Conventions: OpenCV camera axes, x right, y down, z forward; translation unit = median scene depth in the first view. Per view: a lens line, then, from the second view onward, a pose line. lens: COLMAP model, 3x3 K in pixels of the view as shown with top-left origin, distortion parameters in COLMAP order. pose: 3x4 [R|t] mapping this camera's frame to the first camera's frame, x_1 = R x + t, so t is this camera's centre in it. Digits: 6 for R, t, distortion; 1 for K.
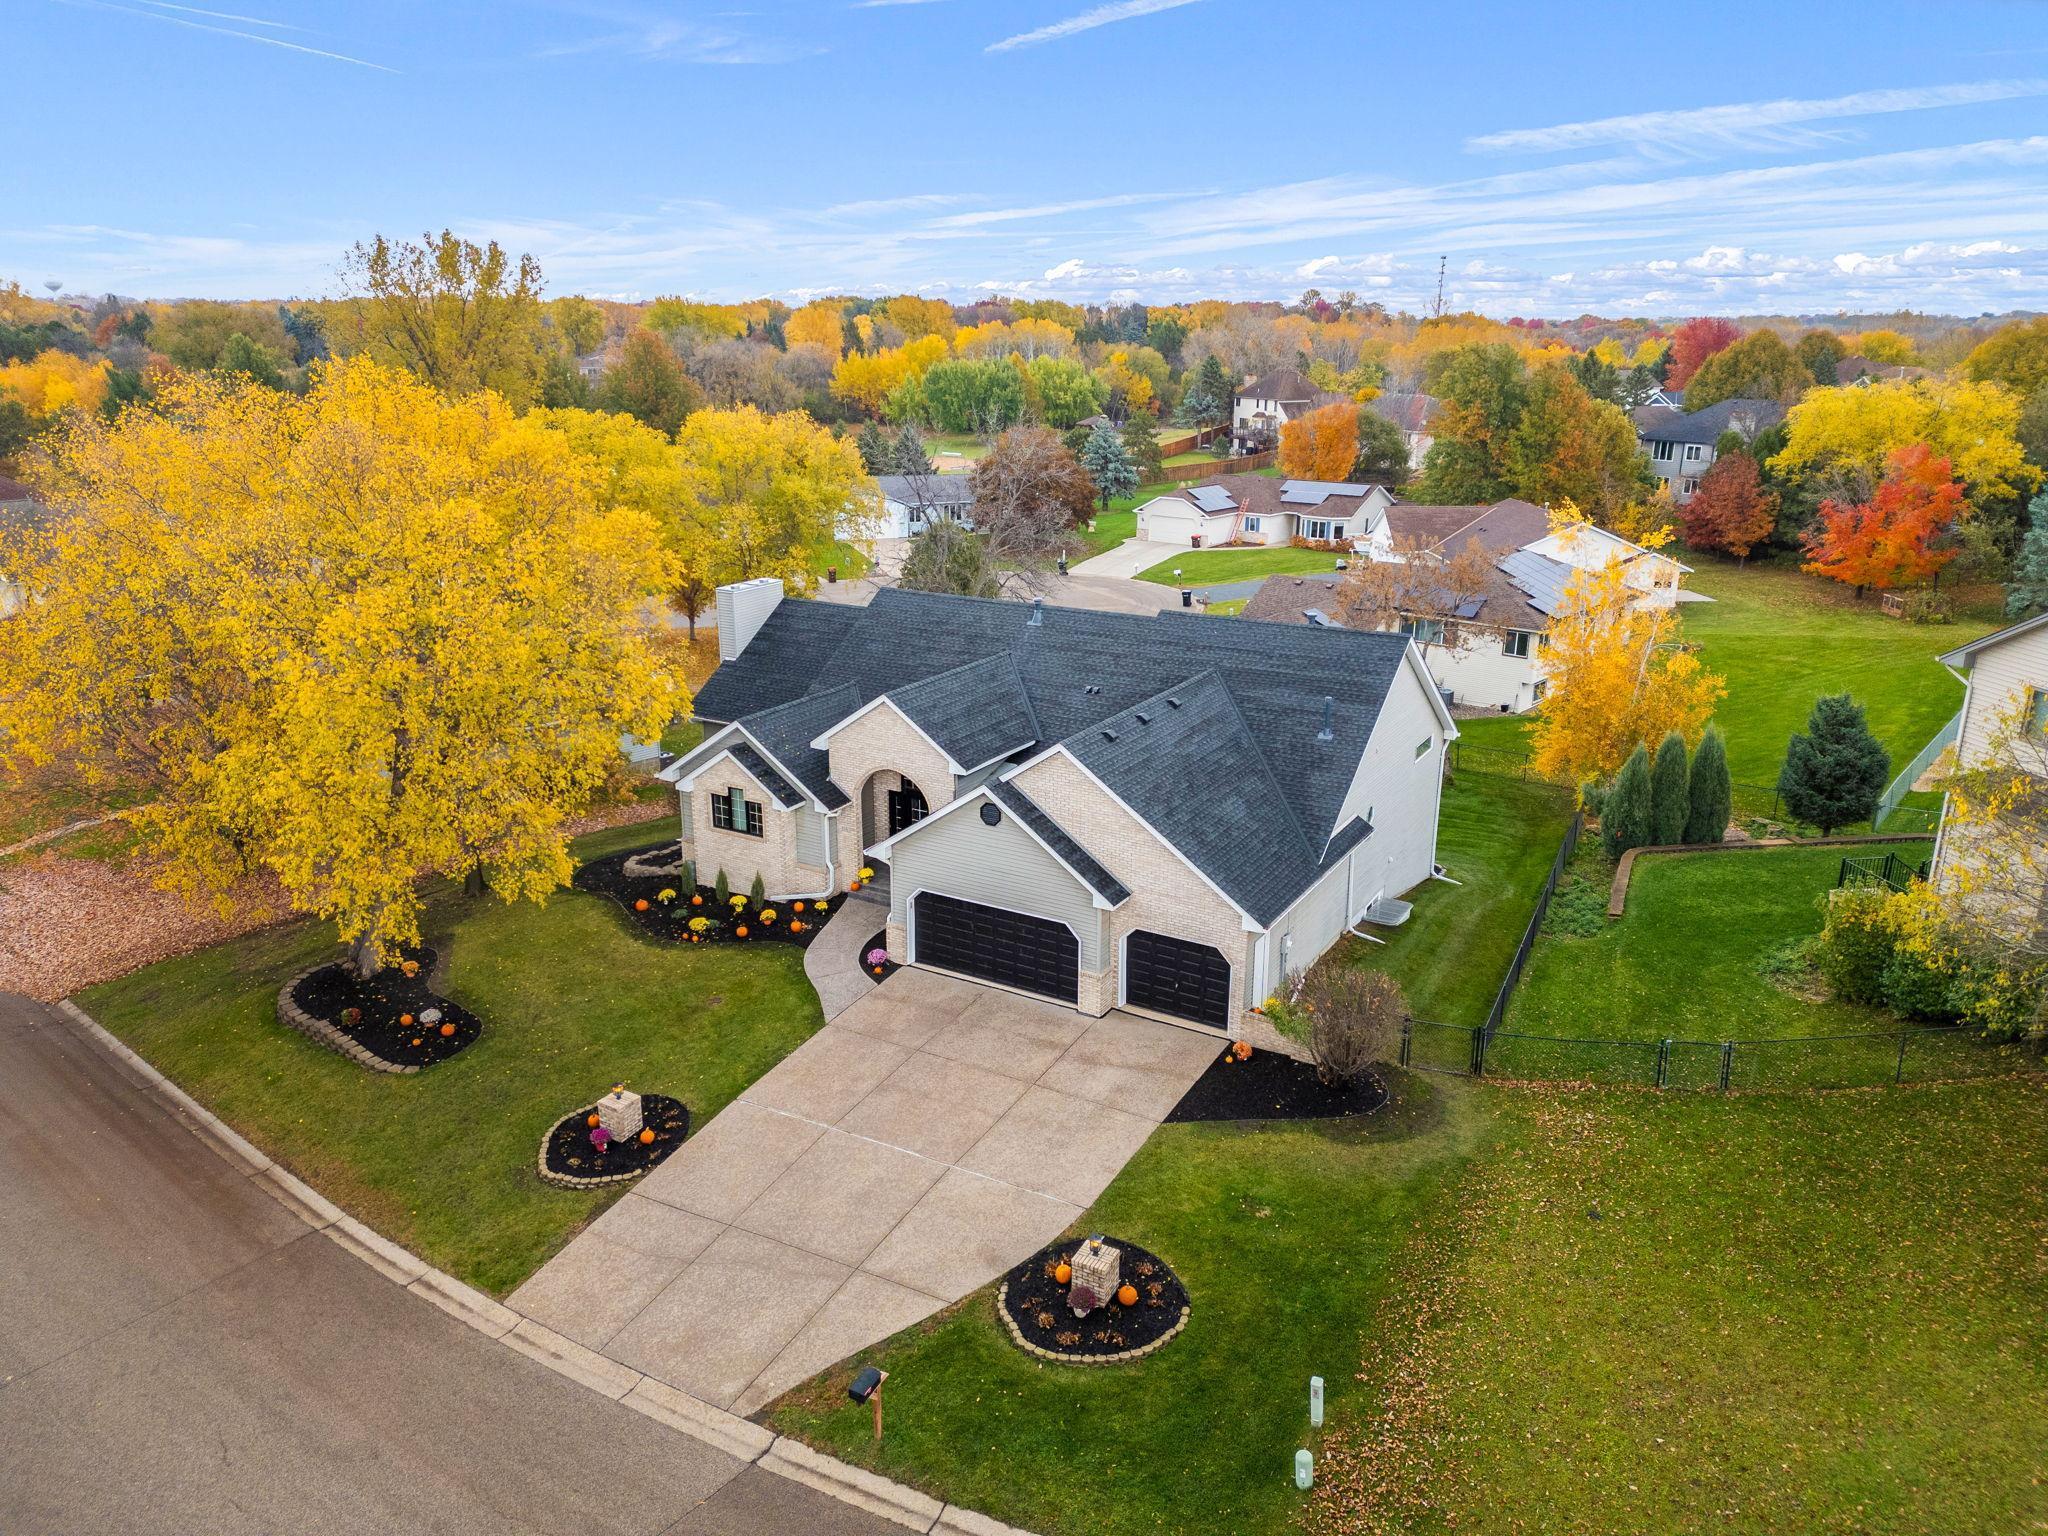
lens RADIAL K [[1396.6, 0, 1026.8], [0, 1396.6, 819.1], [0, 0, 1]] dist [0.081939, -0.064720]
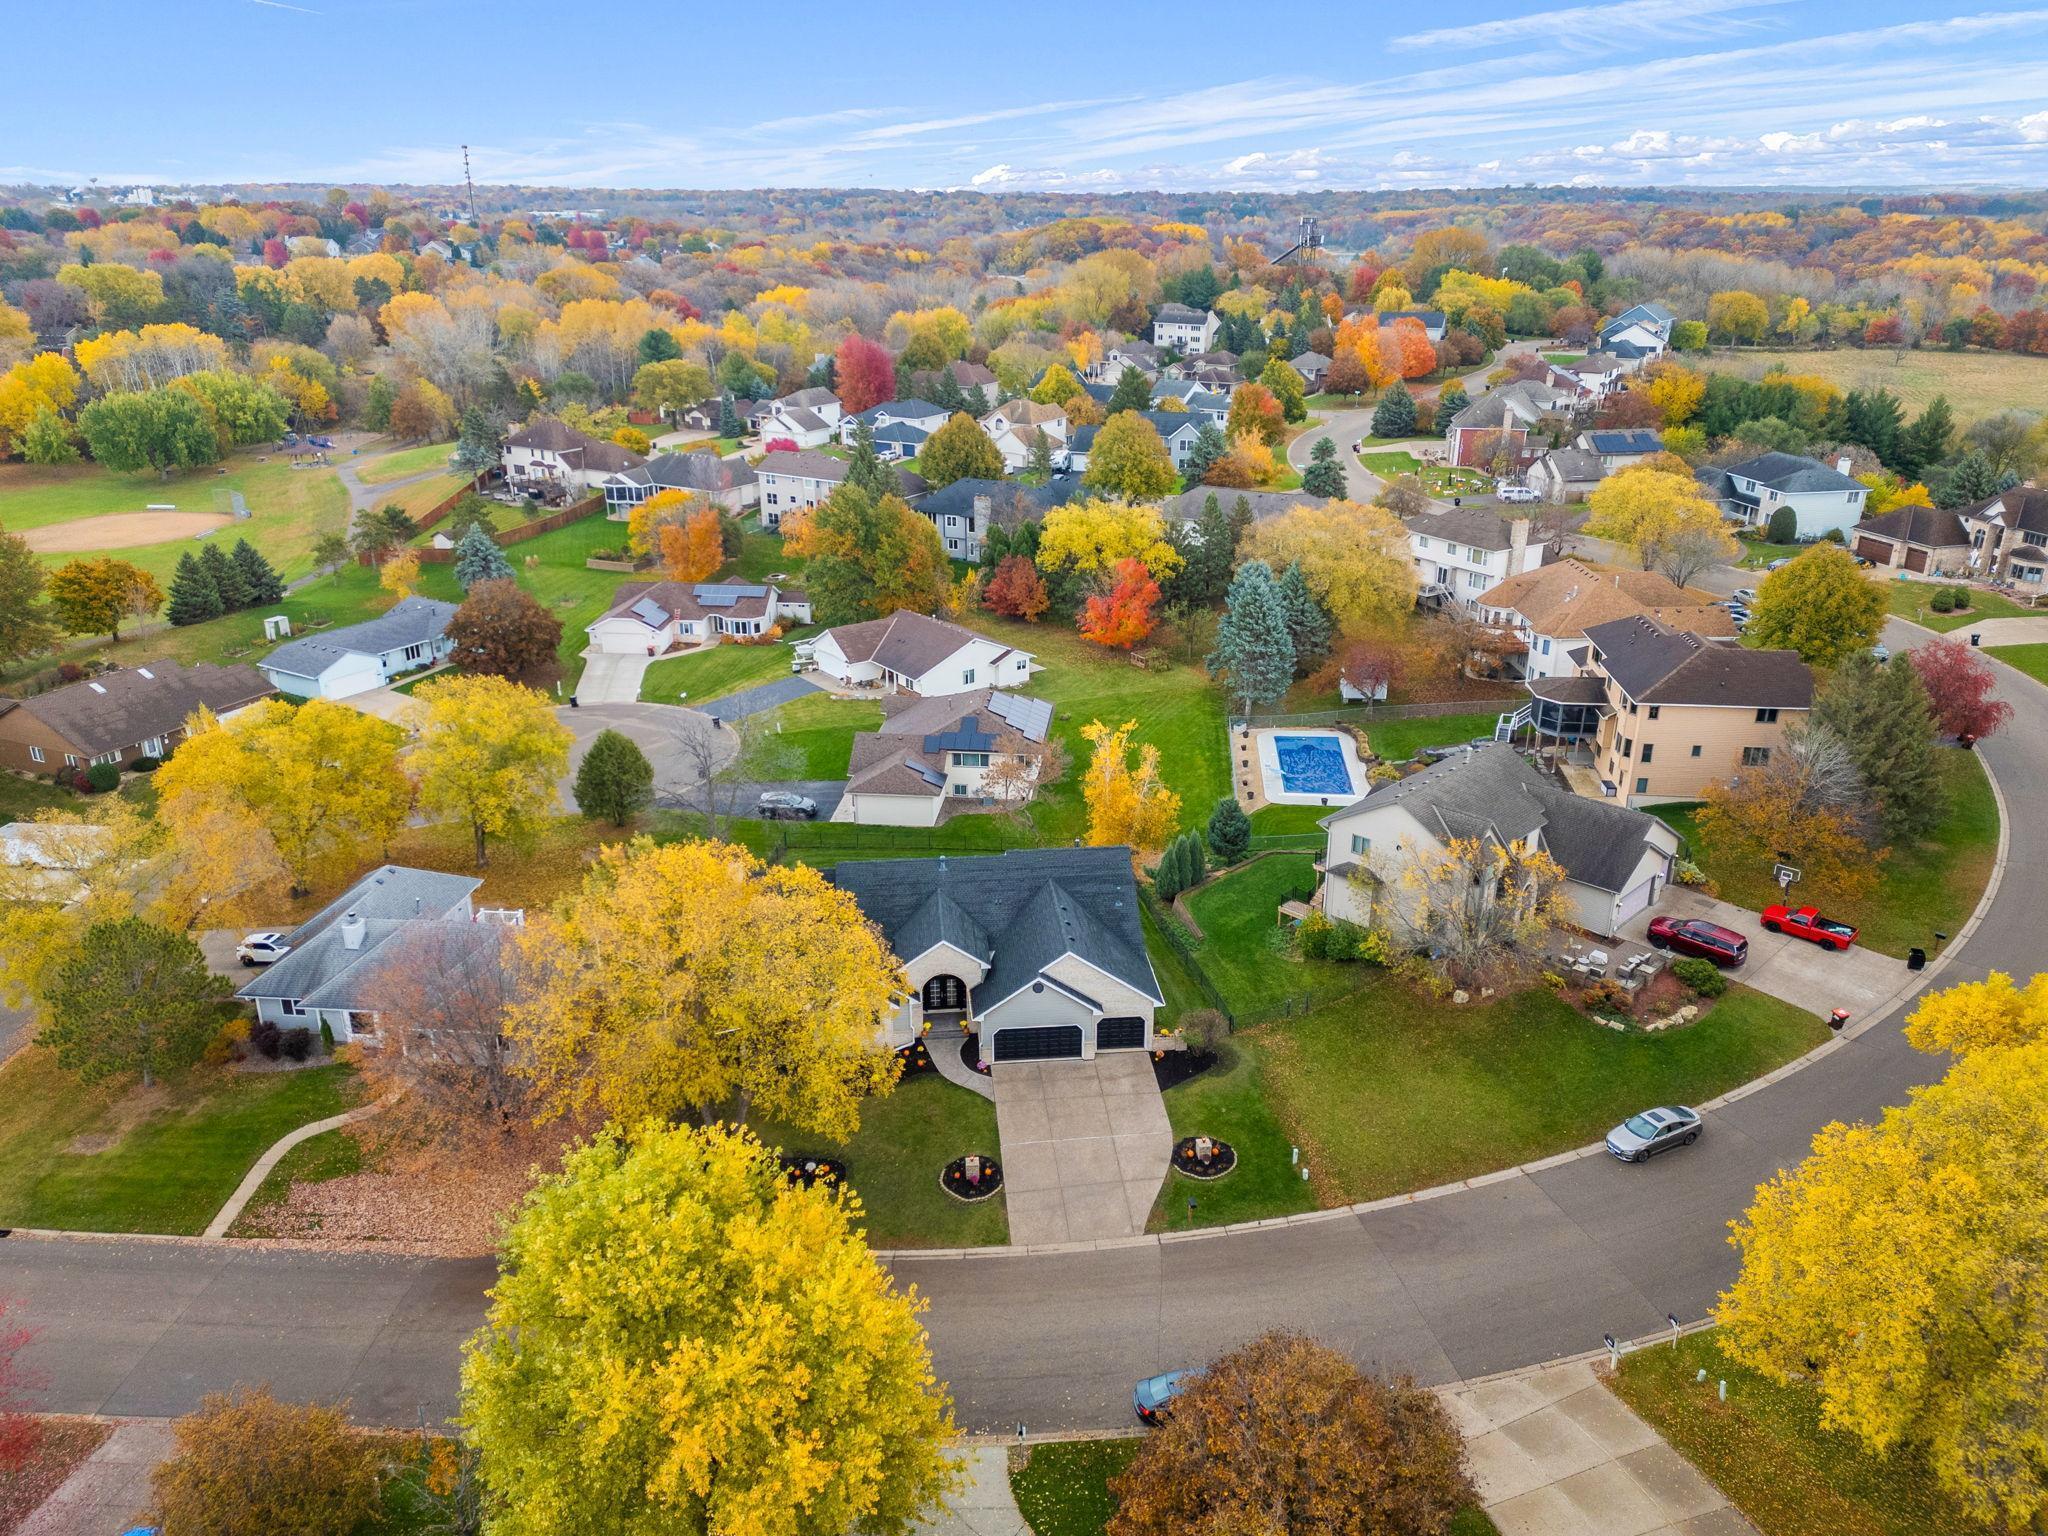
lens RADIAL K [[1471.8, 0, 1028.1], [0, 1471.8, 806.5], [0, 0, 1]] dist [0.085753, -0.093418]
pose [[0.808237, -0.227111, 0.543298, -1.165737], [0.191683, 0.973853, 0.121936, -0.535934], [-0.556786, 0.005588, 0.830637, -0.882449]]
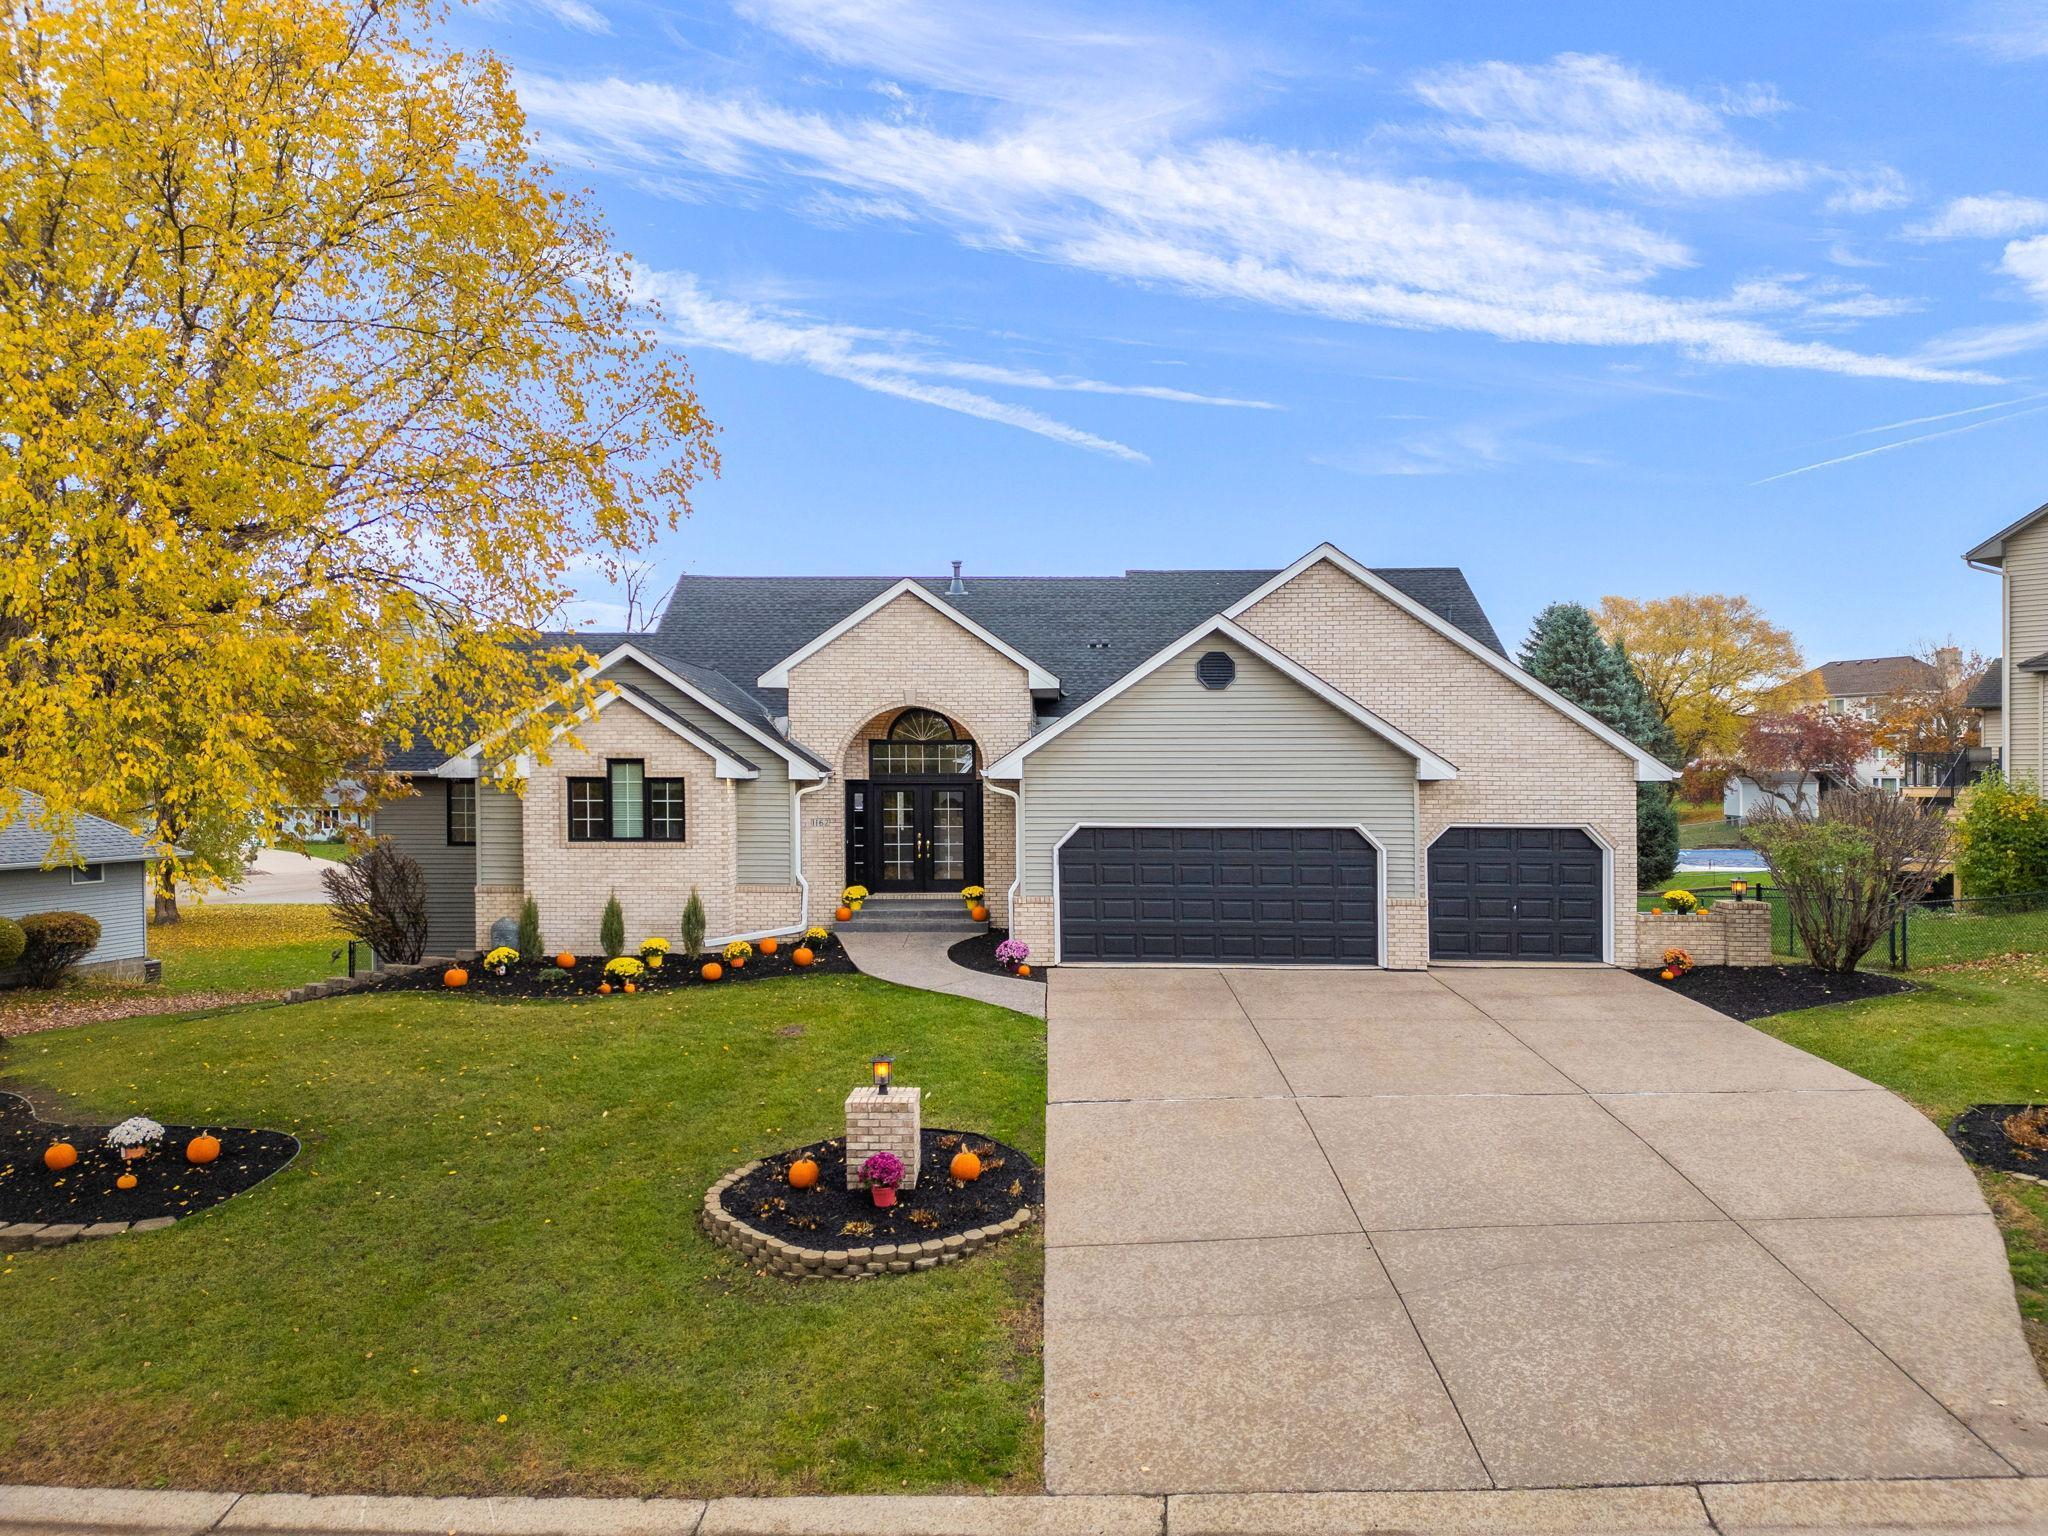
lens RADIAL K [[1471.8, 0, 1028.1], [0, 1471.8, 806.5], [0, 0, 1]] dist [0.085753, -0.093418]
pose [[0.871626, -0.013071, 0.489998, -0.398138], [0.163823, 0.949930, -0.266073, 0.203044], [-0.461985, 0.312189, 0.830125, 0.474157]]
